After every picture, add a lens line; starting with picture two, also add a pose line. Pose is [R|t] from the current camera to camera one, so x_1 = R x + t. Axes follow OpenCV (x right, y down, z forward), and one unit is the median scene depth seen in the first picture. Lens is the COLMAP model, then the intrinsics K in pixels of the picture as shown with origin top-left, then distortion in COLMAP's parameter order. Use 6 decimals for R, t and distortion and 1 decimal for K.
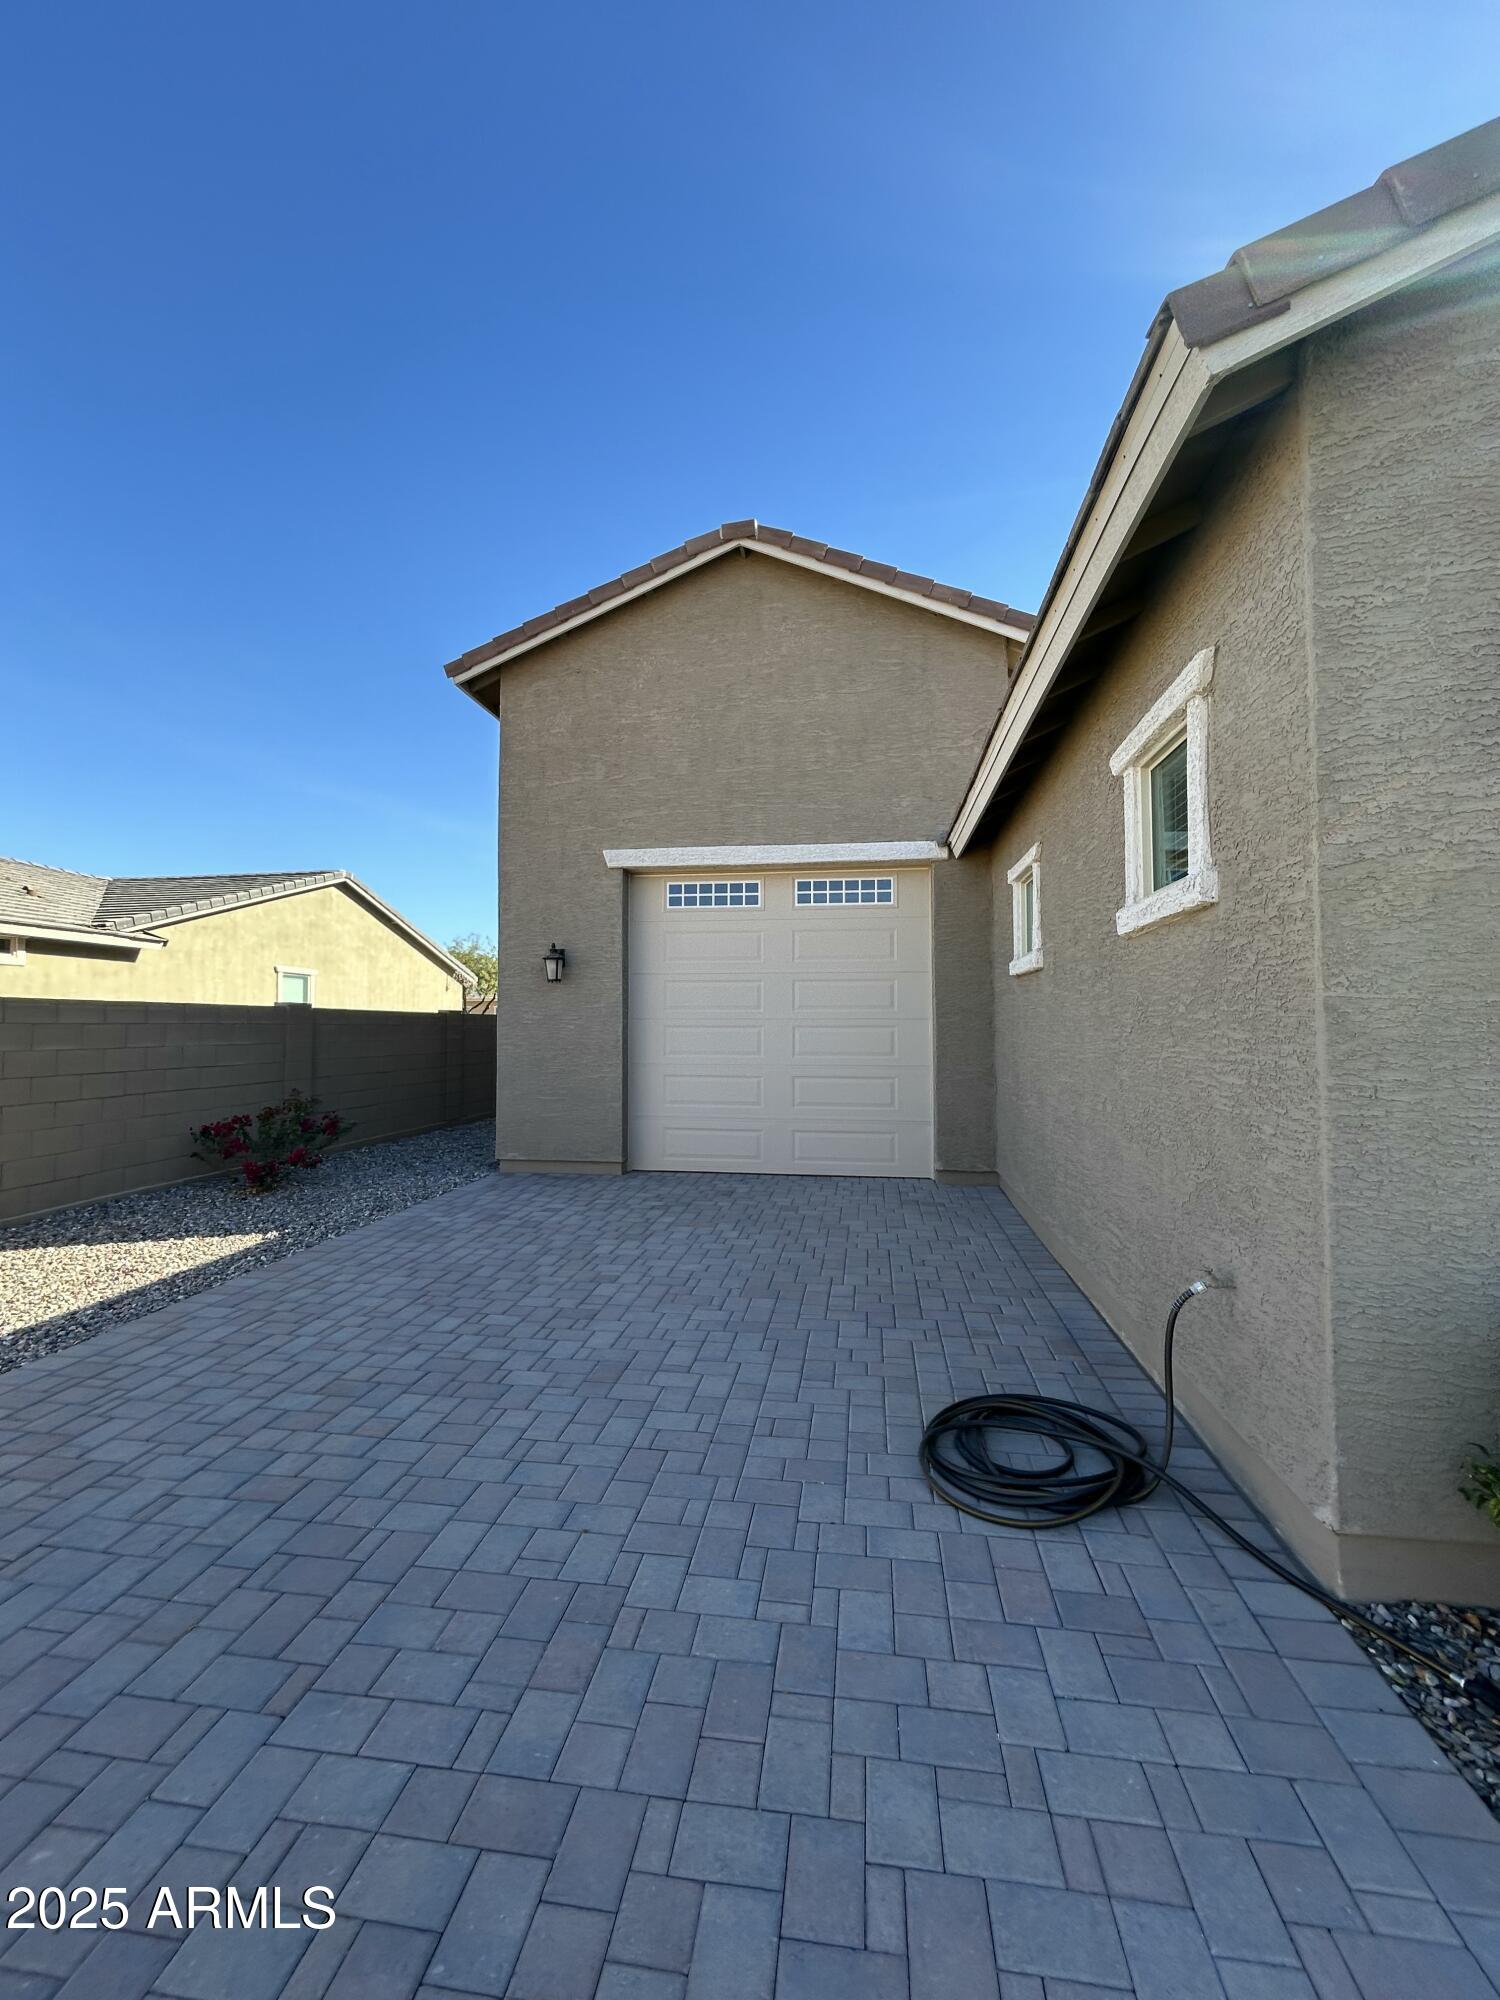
lens RADIAL K [[817.3, 0, 754.6], [0, 817.3, 1003.5], [0, 0, 1]] dist [-0.001094, -0.000559]
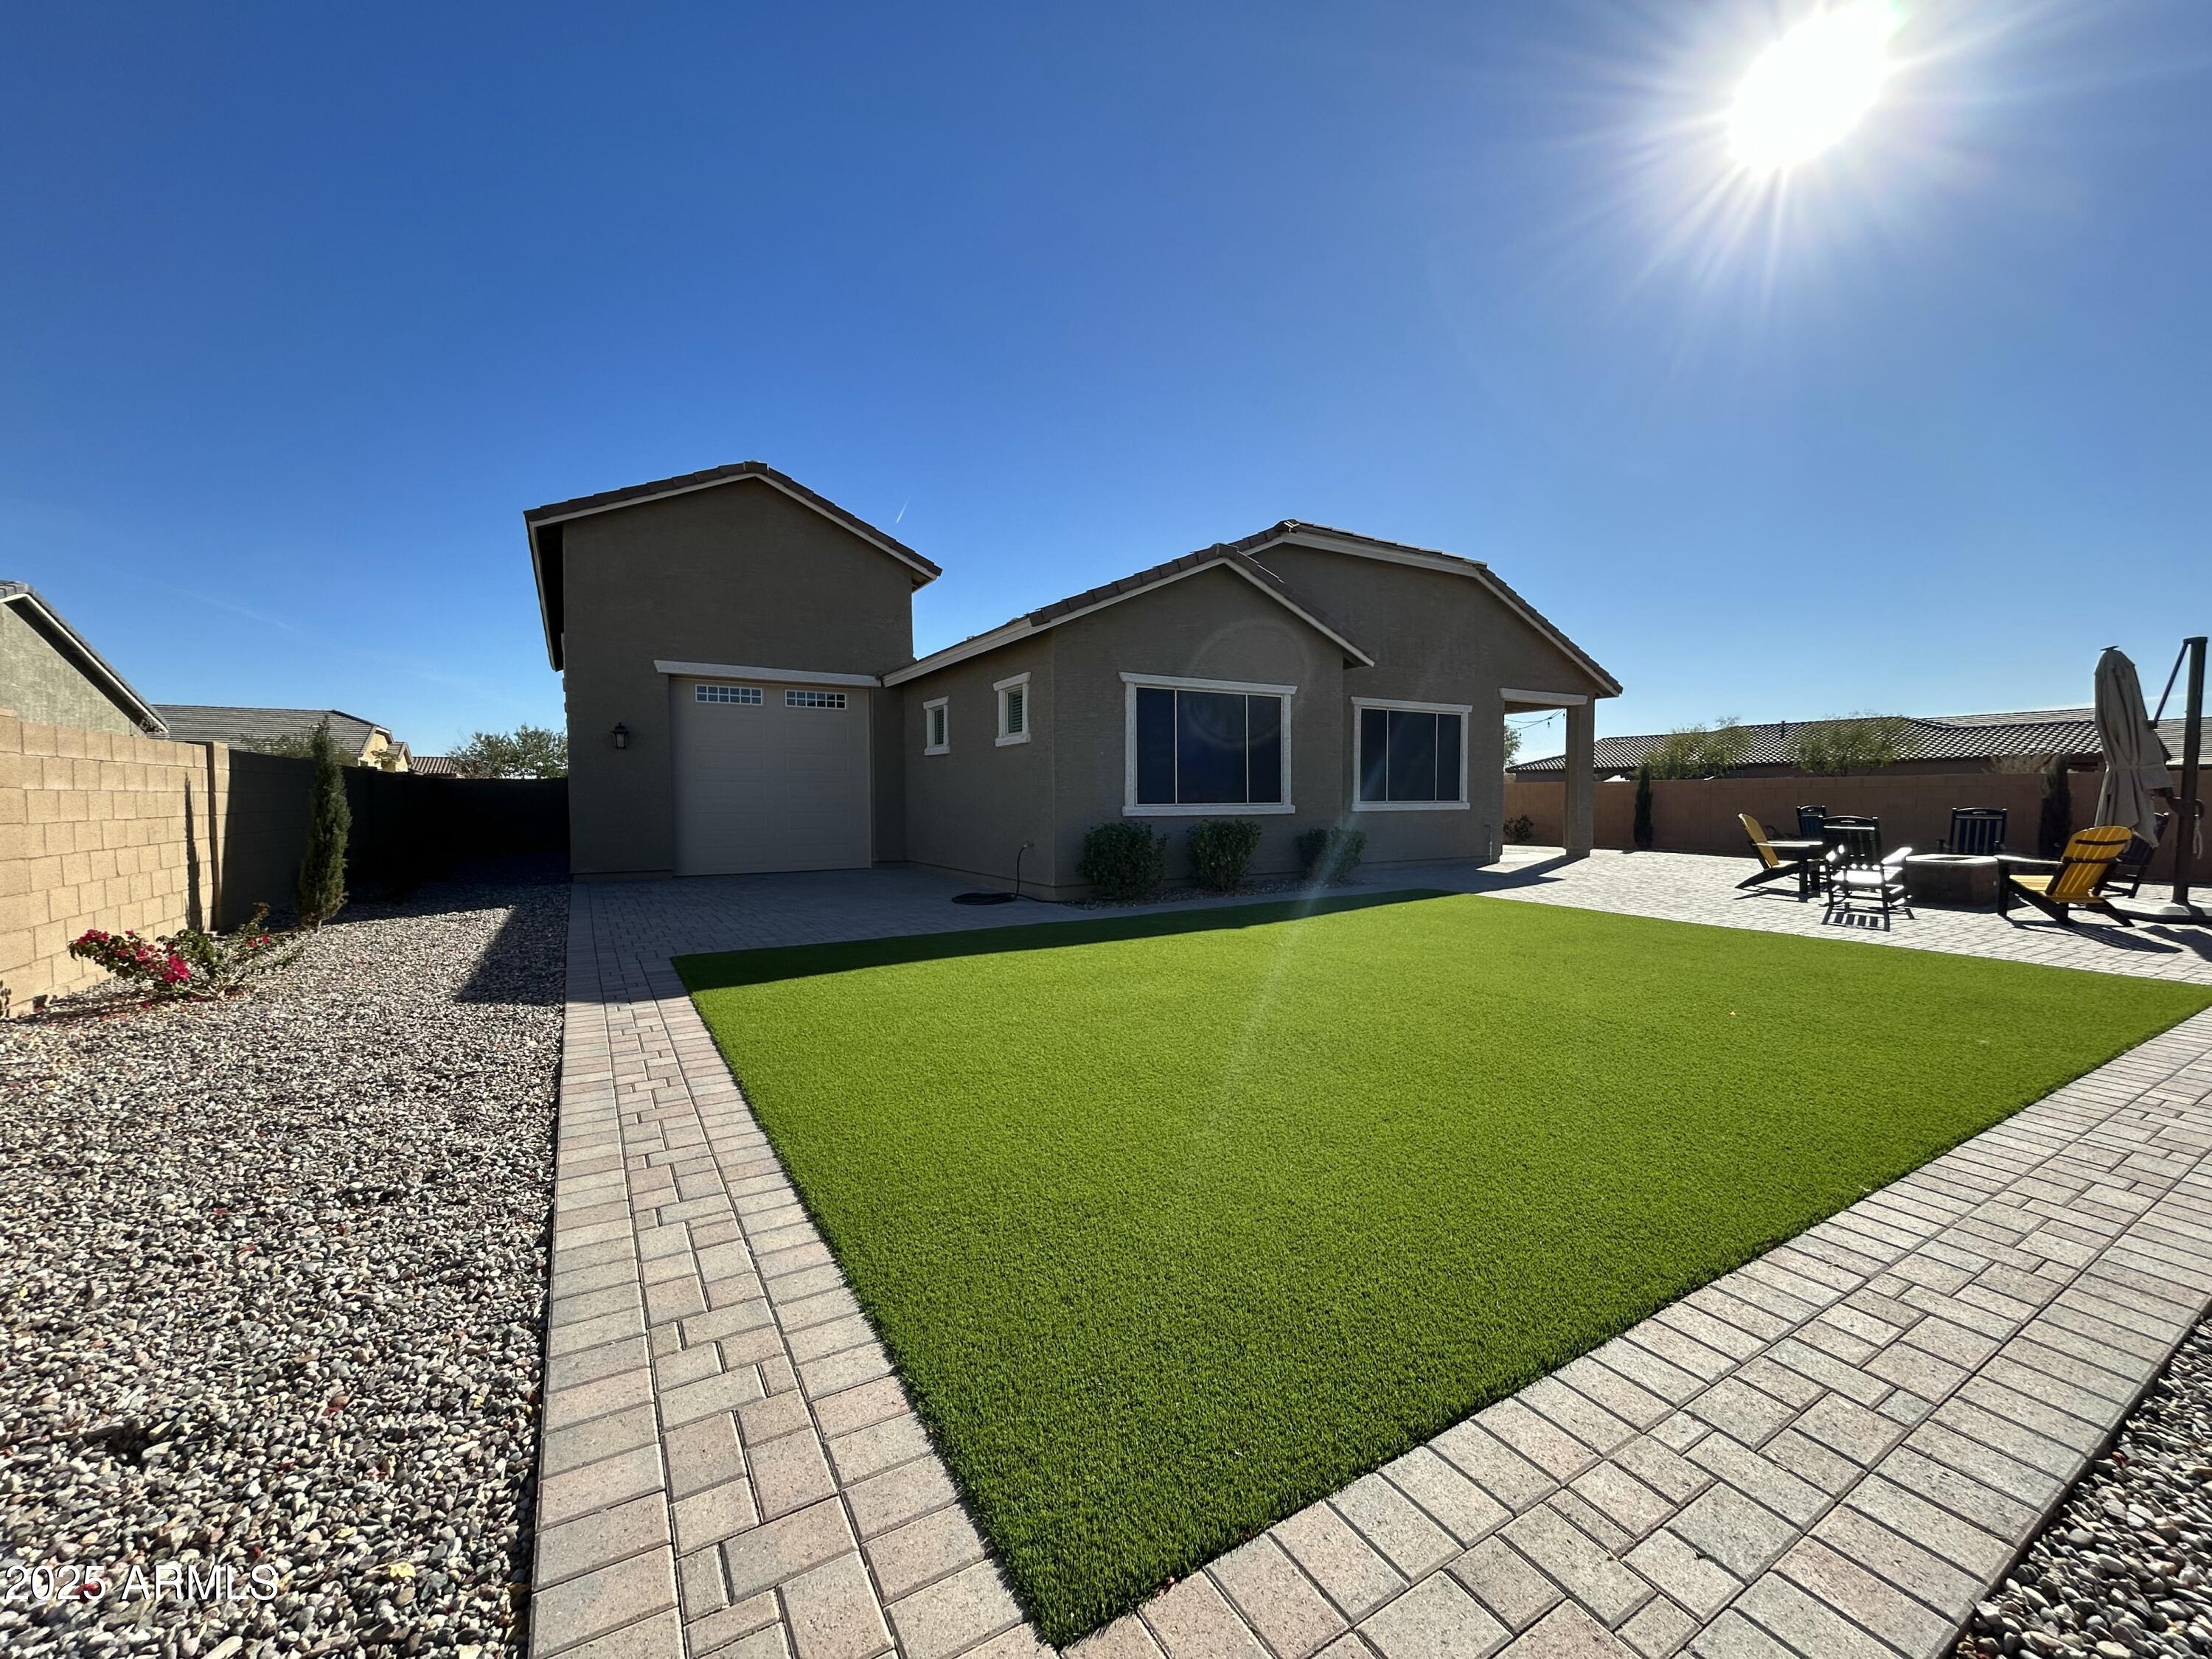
lens RADIAL K [[903.9, 0, 1105.6], [0, 903.9, 830.4], [0, 0, 1]] dist [-0.001094, -0.000559]
pose [[0.784282, -0.024993, 0.619901, -0.585316], [-0.017174, 0.997931, 0.061963, 0.003732], [-0.620166, -0.059243, 0.782230, -0.830917]]
